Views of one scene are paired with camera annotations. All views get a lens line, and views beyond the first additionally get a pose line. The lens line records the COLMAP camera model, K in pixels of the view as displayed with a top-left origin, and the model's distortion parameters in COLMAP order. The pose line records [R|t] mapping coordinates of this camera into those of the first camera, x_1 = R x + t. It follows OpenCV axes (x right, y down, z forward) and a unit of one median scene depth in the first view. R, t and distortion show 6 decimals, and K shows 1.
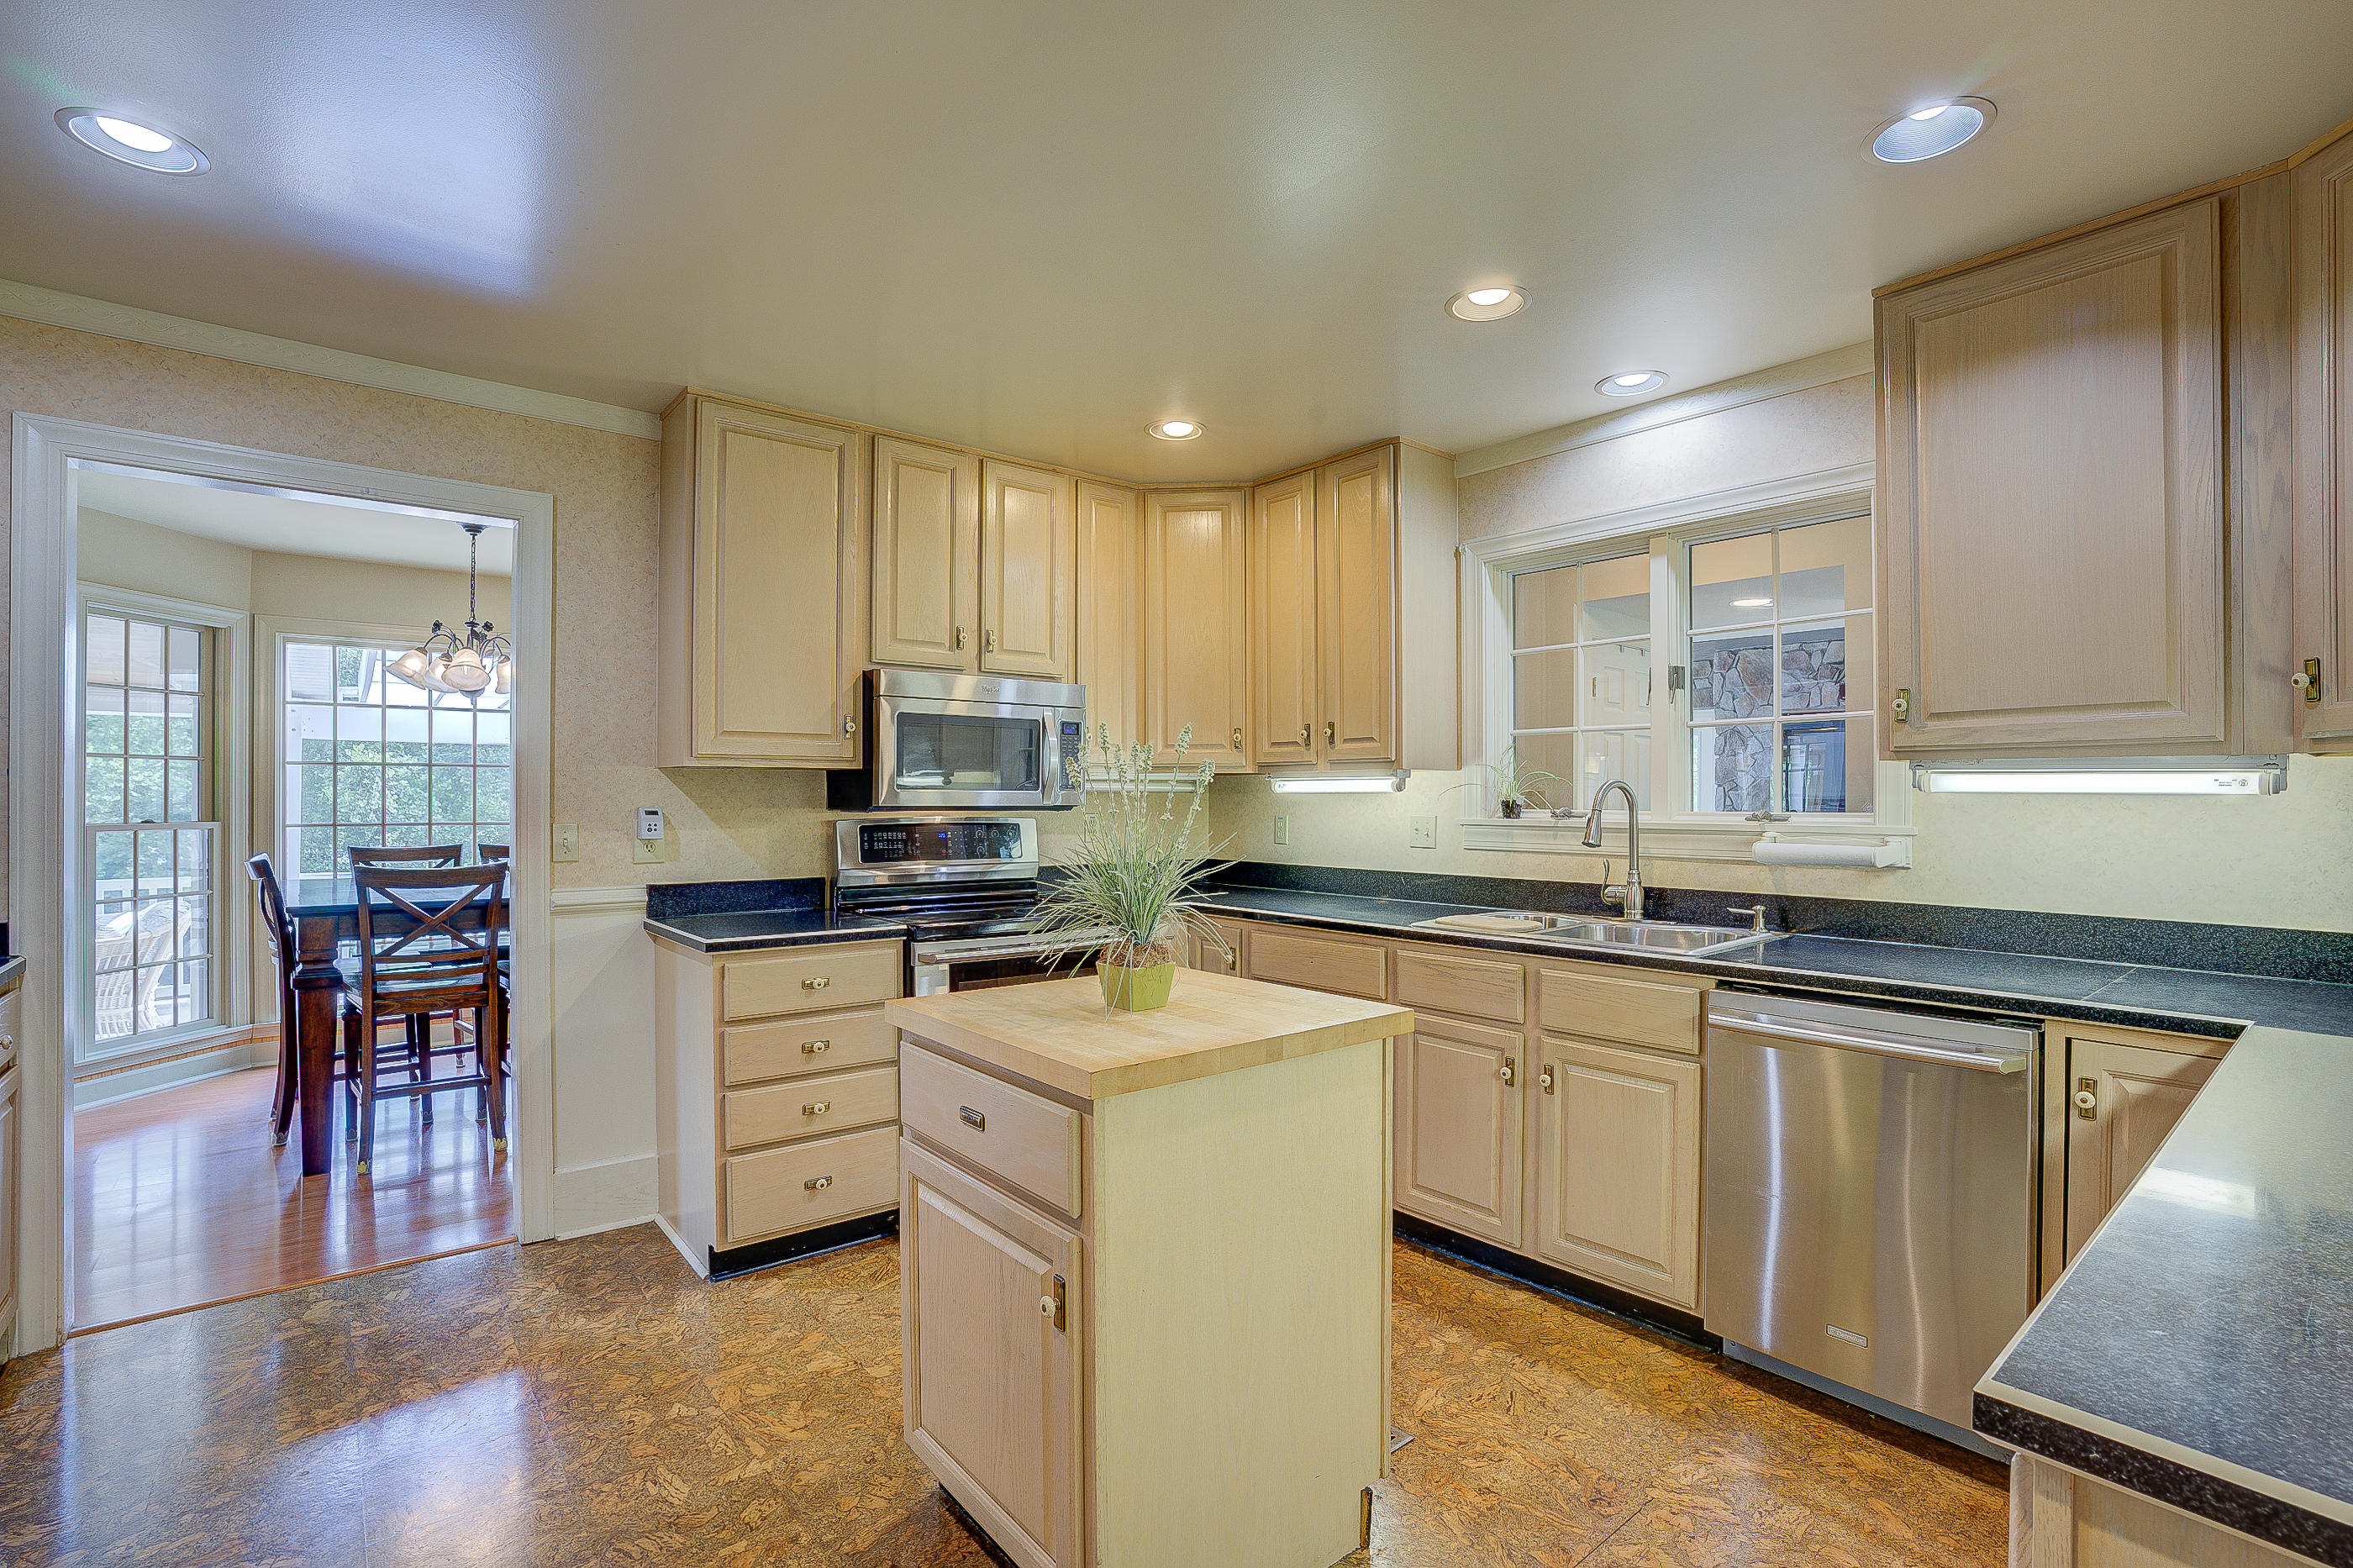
lens RADIAL K [[1084.3, 0, 1184.6], [0, 1084.3, 787.8], [0, 0, 1]] dist [-0.034686, 0.008315]
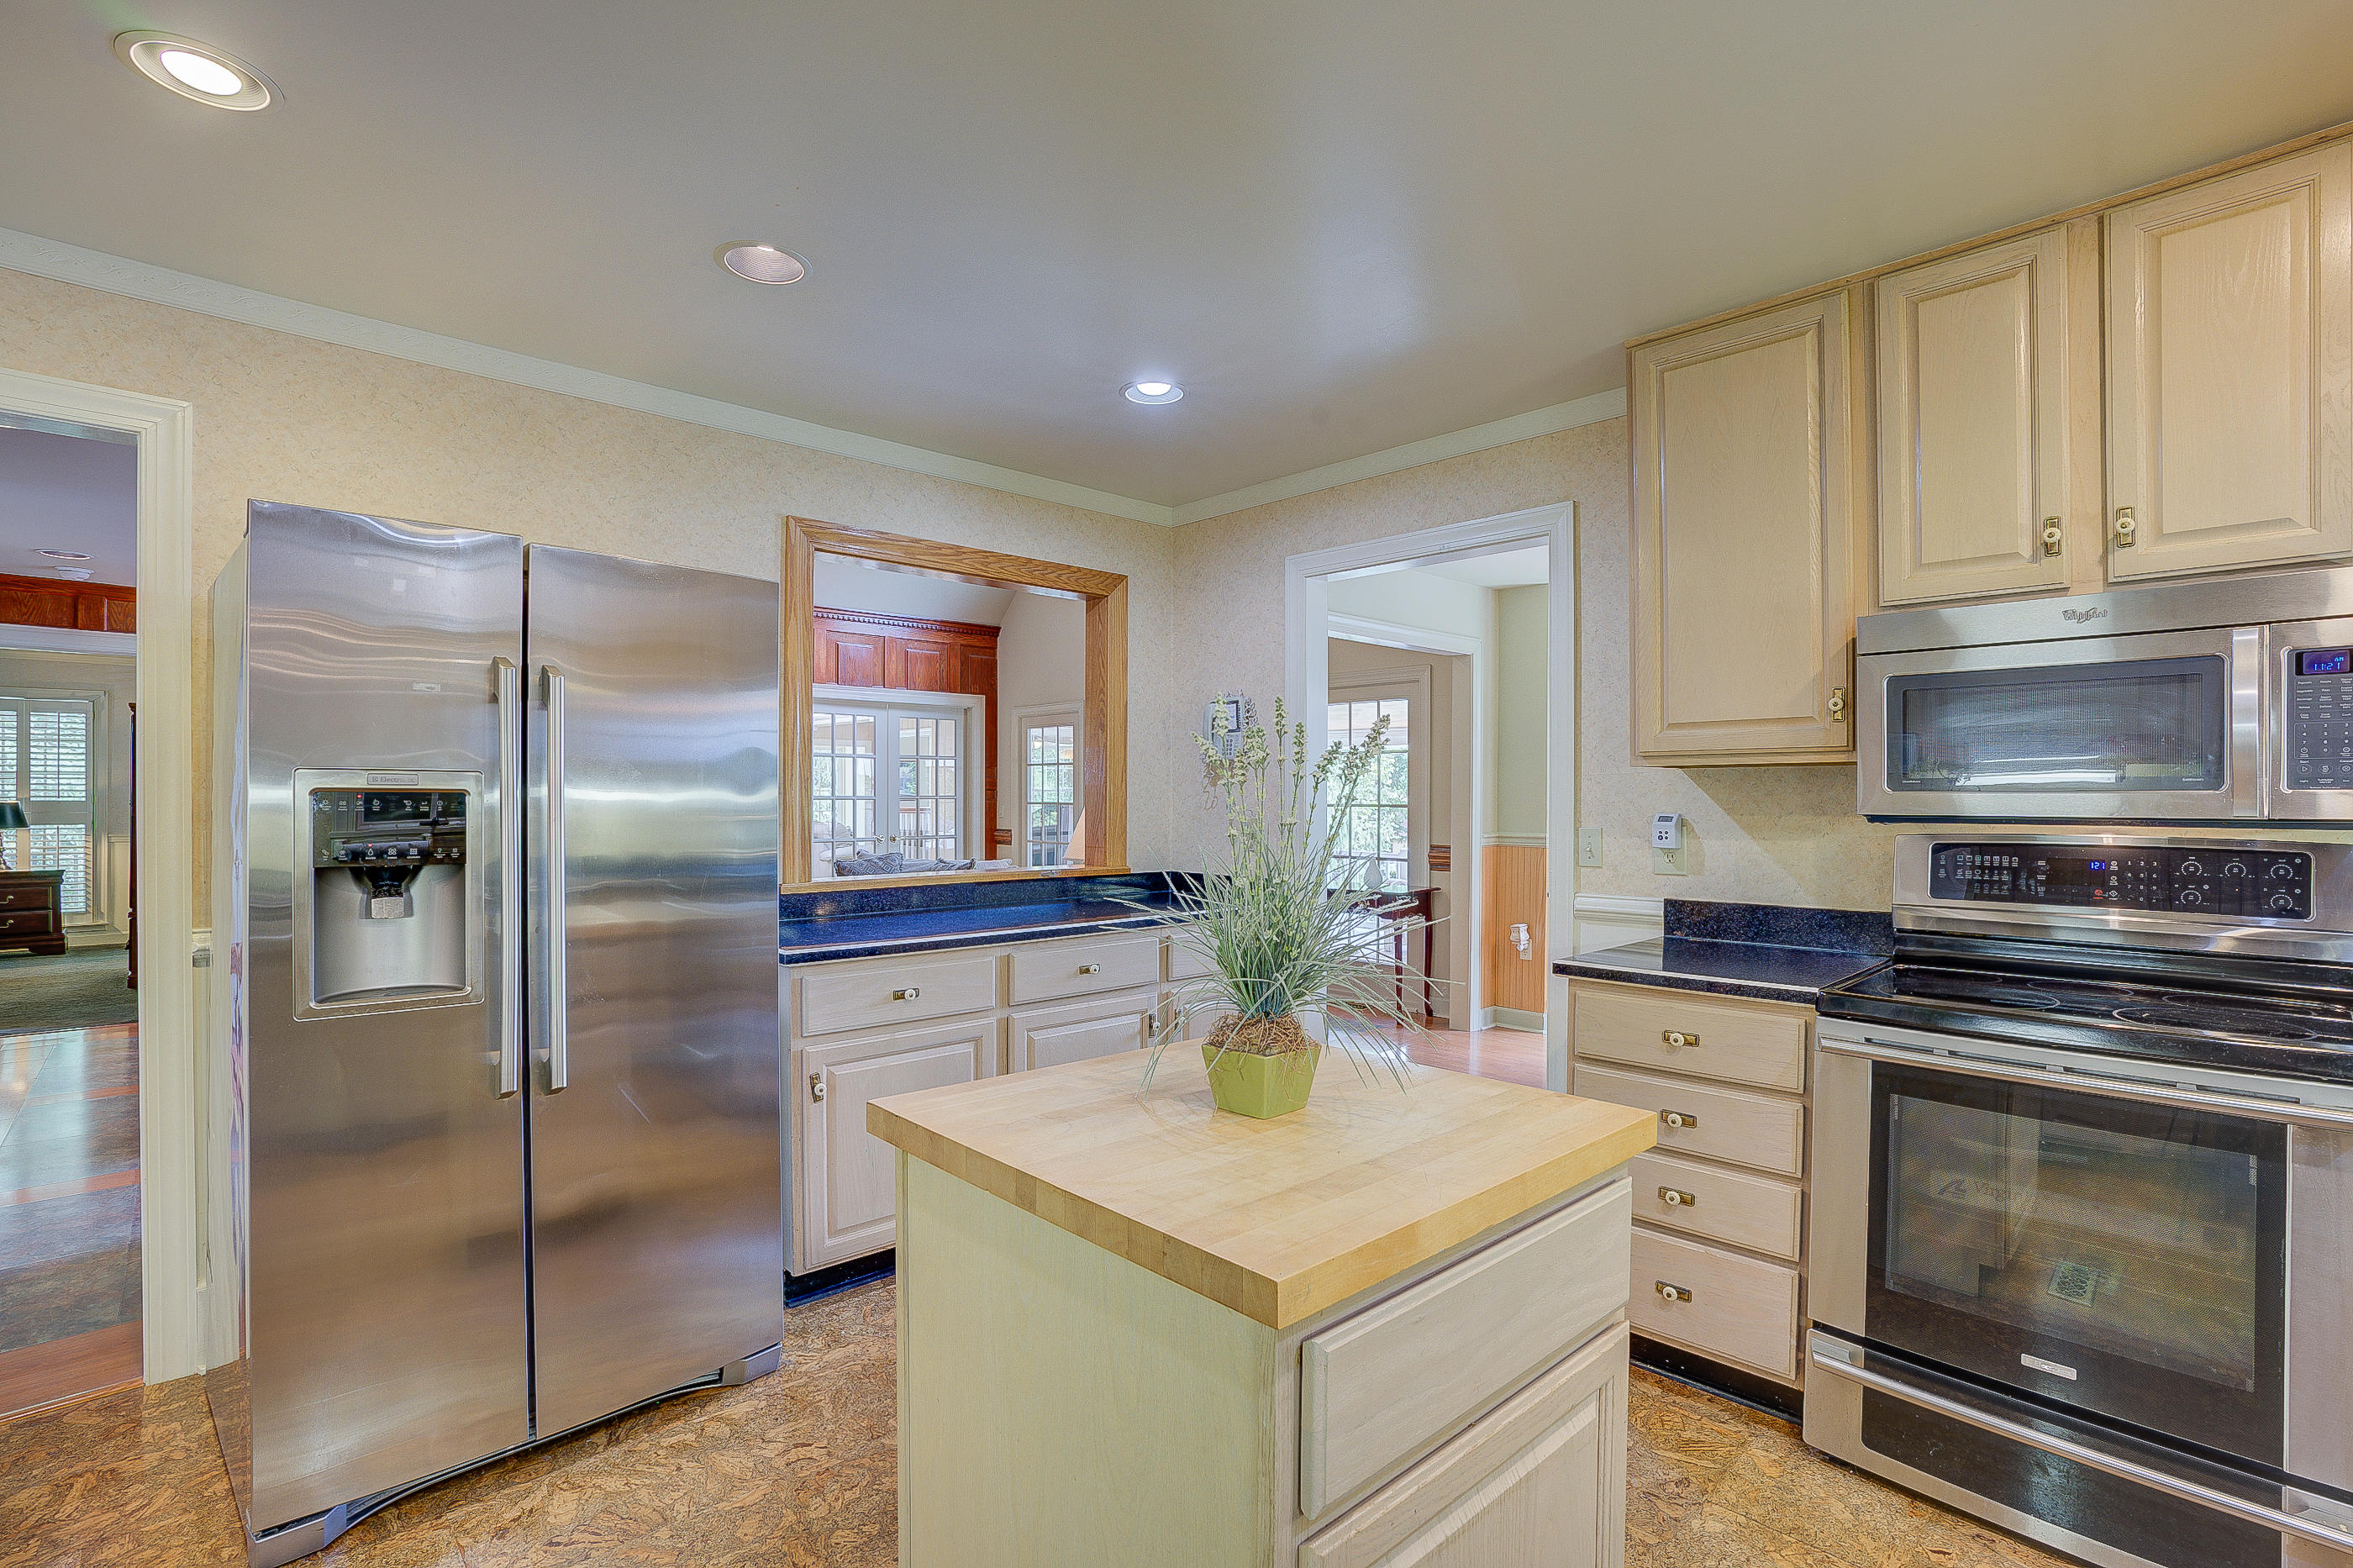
lens RADIAL K [[1084.3, 0, 1191.4], [0, 1084.3, 793.8], [0, 0, 1]] dist [-0.034686, 0.008315]
pose [[0.073867, -0.005482, -0.997253, 0.367412], [0.008314, 0.999954, -0.004881, 0.003103], [0.997233, -0.007930, 0.073909, 0.521368]]
